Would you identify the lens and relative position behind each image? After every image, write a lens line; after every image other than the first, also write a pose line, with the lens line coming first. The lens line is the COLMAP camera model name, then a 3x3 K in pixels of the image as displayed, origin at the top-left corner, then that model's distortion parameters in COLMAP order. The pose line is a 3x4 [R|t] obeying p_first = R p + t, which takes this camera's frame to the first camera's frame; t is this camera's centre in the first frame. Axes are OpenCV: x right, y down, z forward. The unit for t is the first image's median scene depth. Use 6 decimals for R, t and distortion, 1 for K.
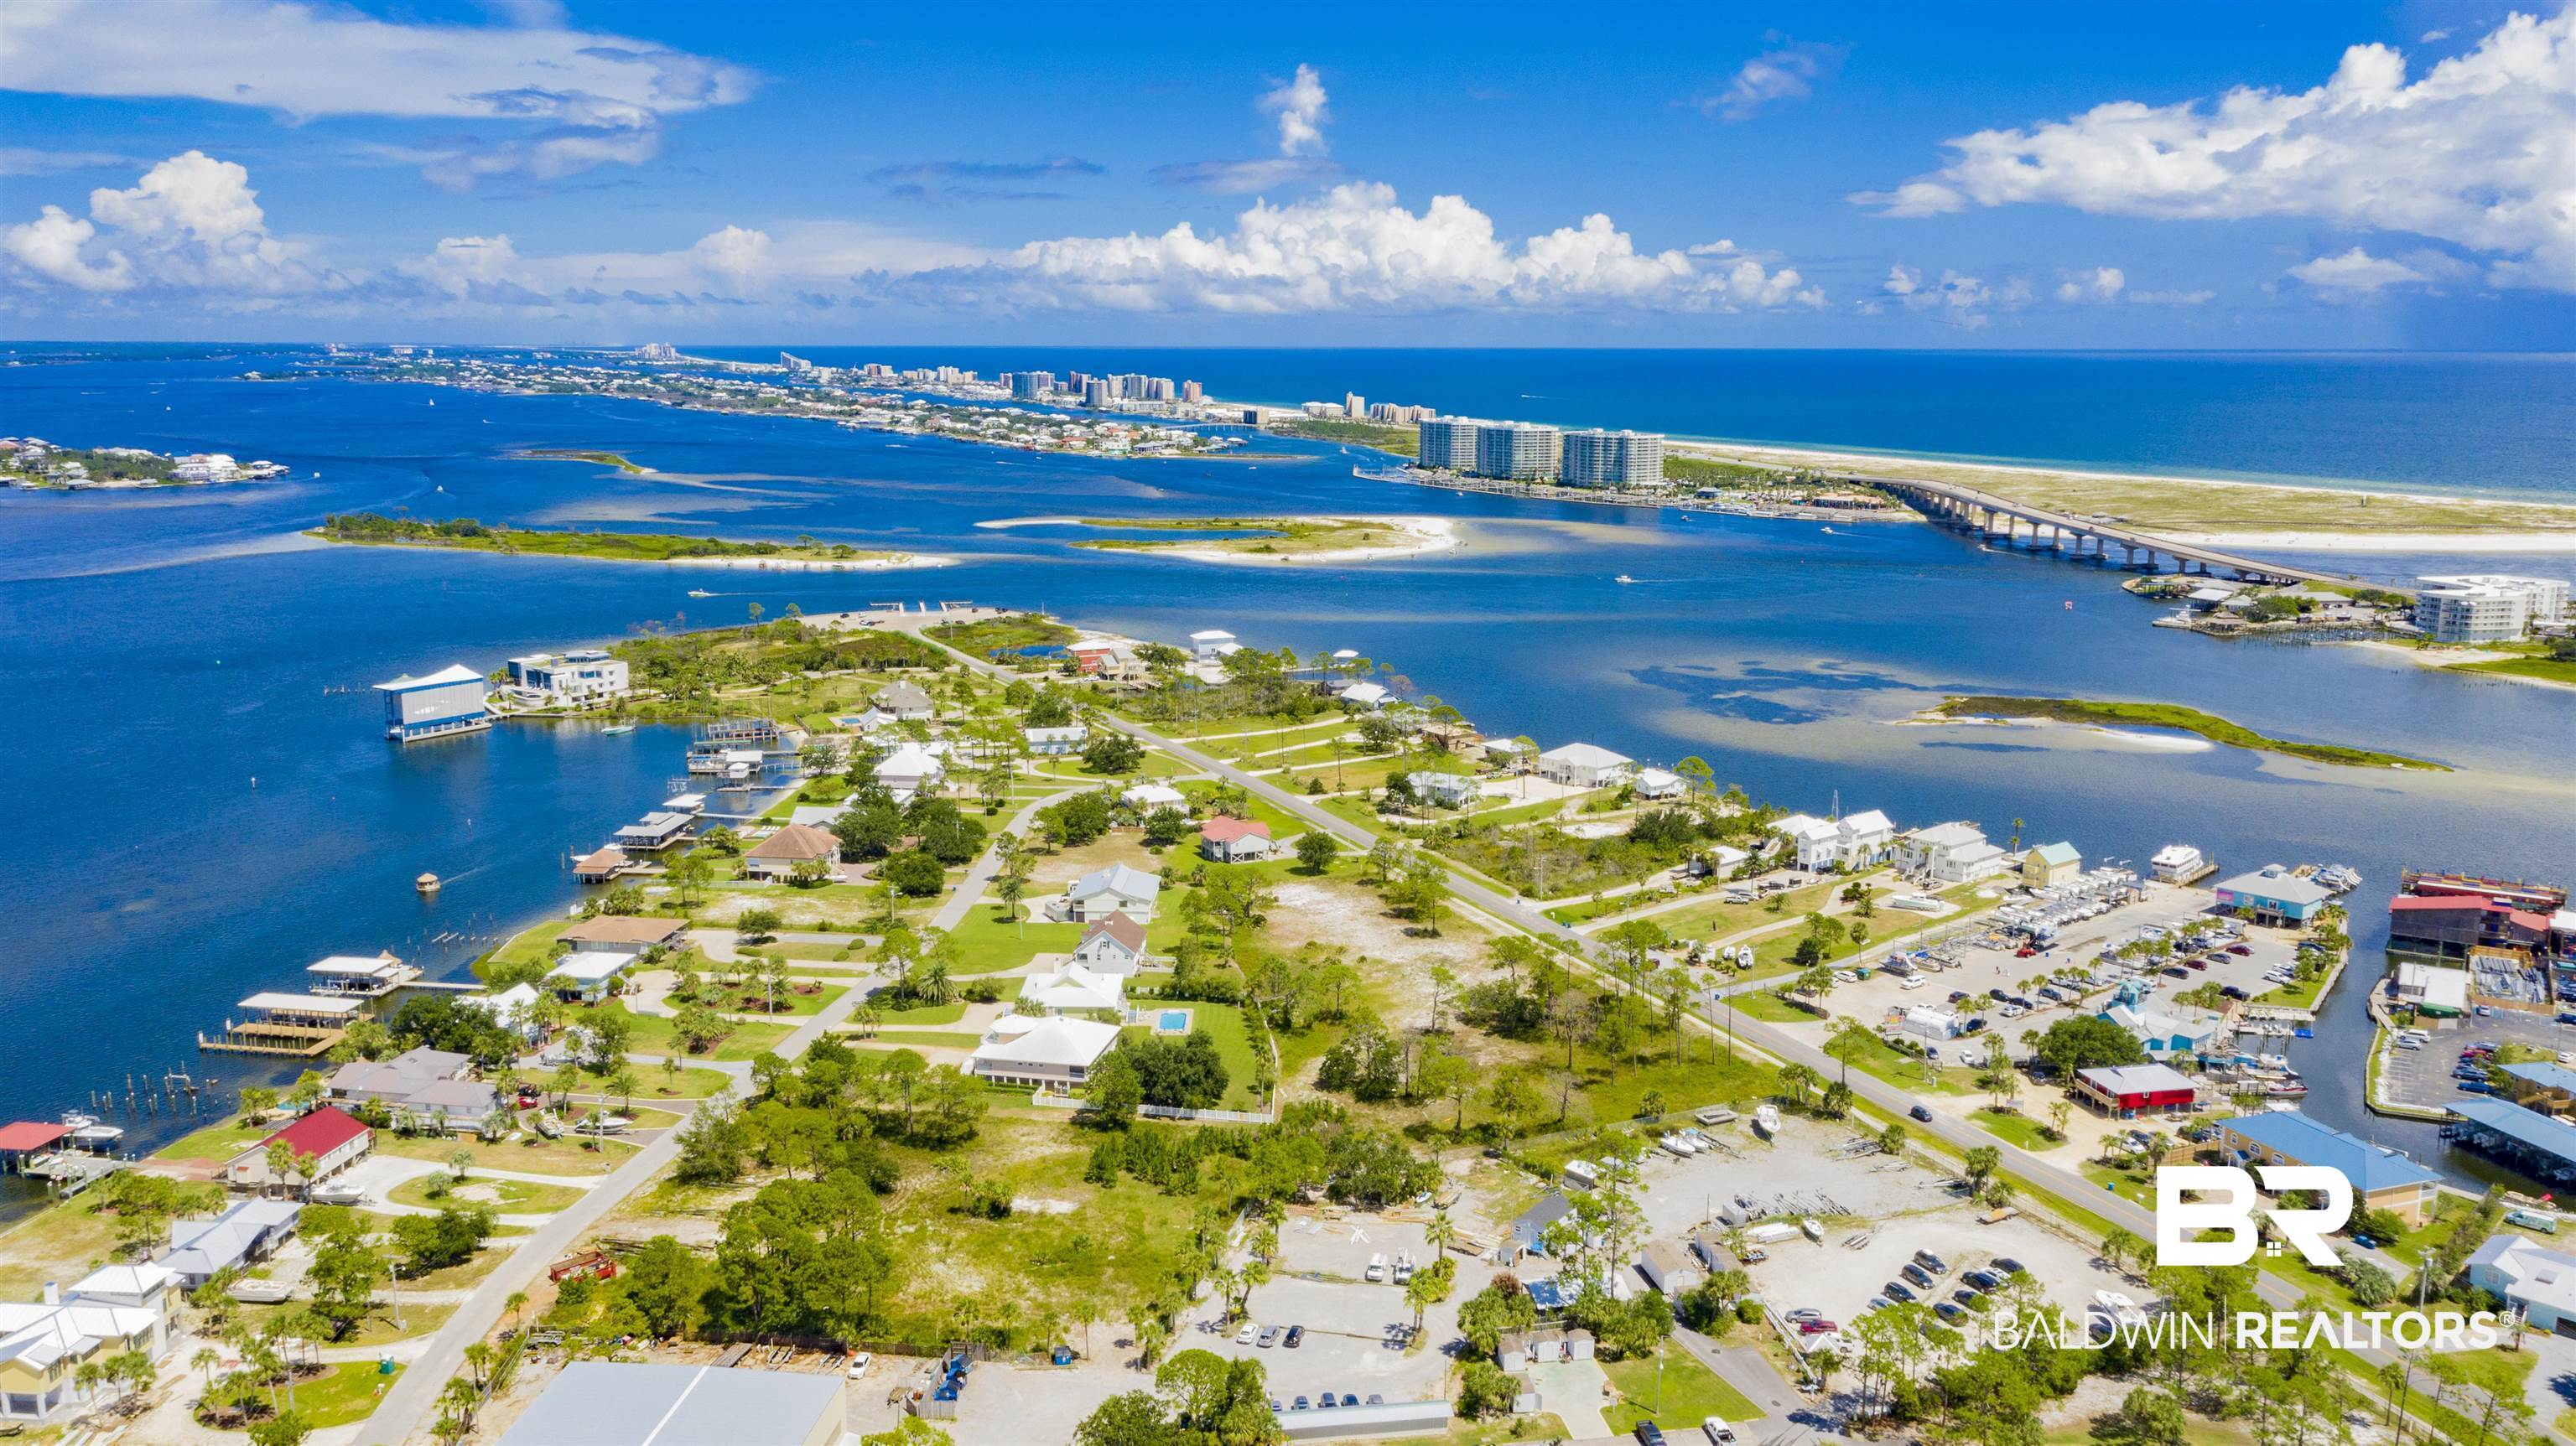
lens RADIAL K [[2079.5, 0, 1288.0], [0, 2079.5, 723.0], [0, 0, 1]] dist [-0.009686, 0.070505]
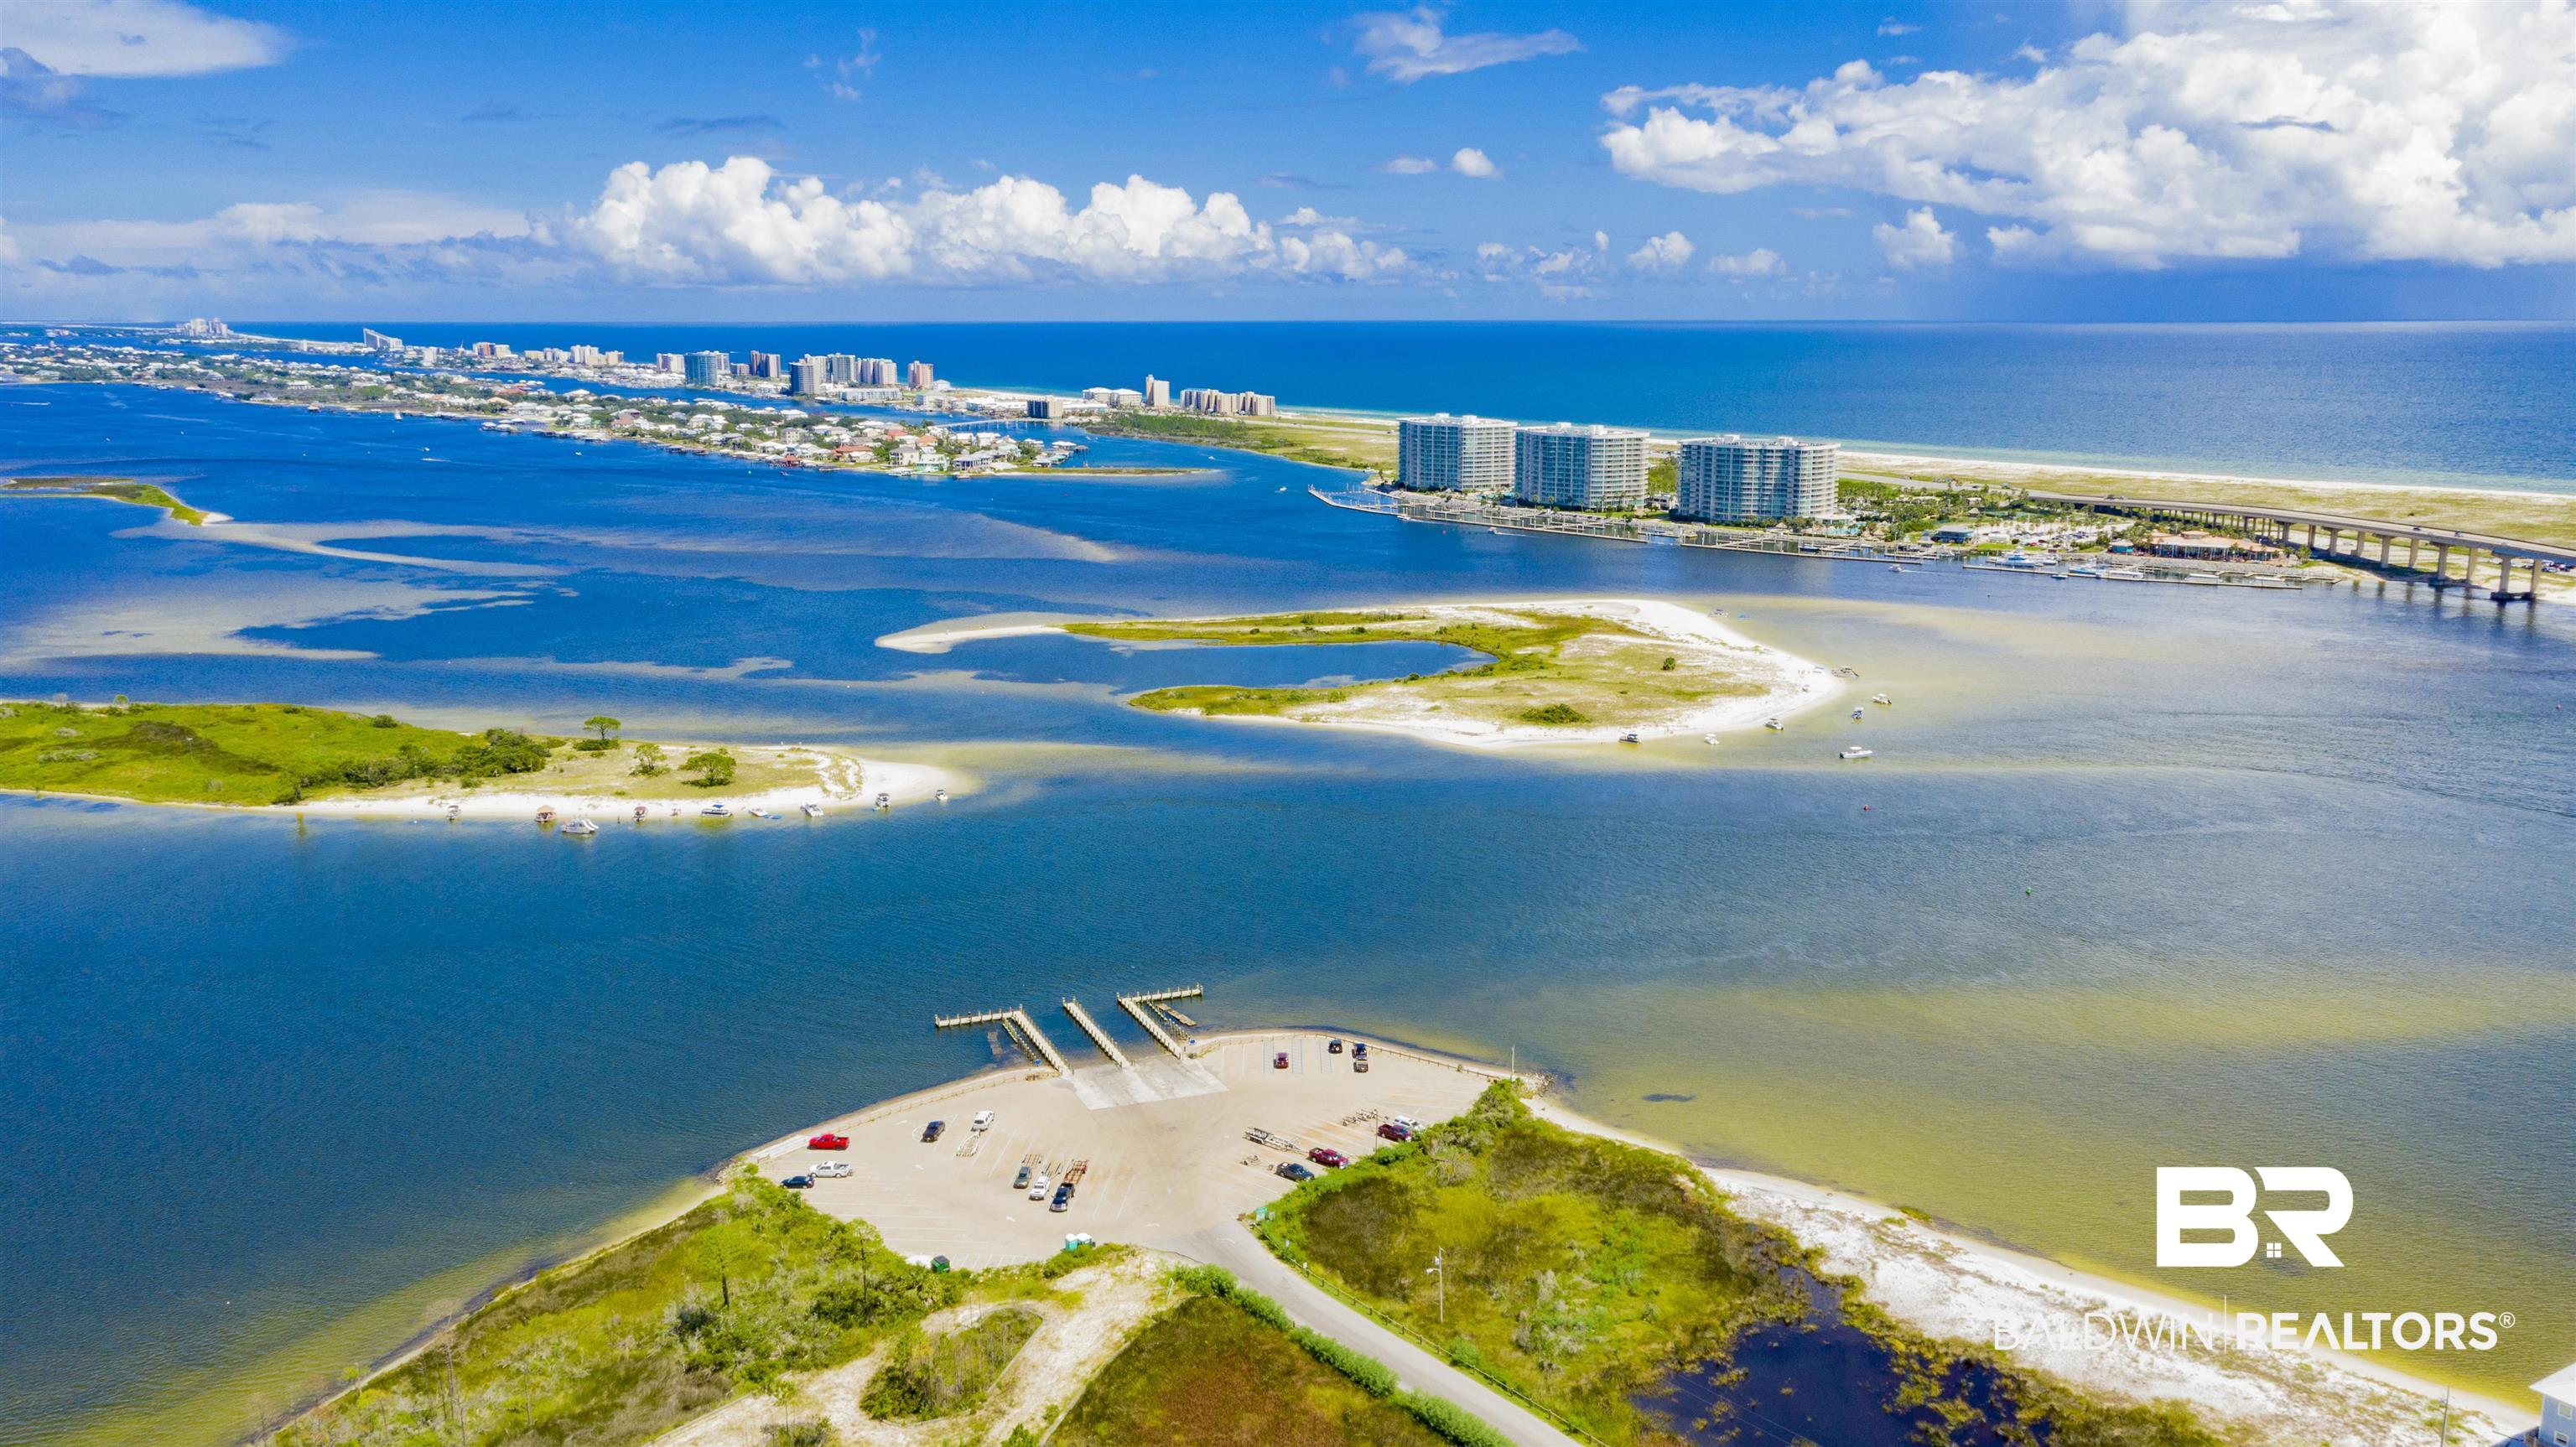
lens RADIAL K [[2079.6, 0, 1288.0], [0, 2079.6, 723.5], [0, 0, 1]] dist [-0.009686, 0.070505]
pose [[0.983392, -0.038920, 0.177270, -0.054353], [0.036765, 0.999205, 0.015423, -0.030074], [-0.177730, -0.008650, 0.984041, 0.170258]]
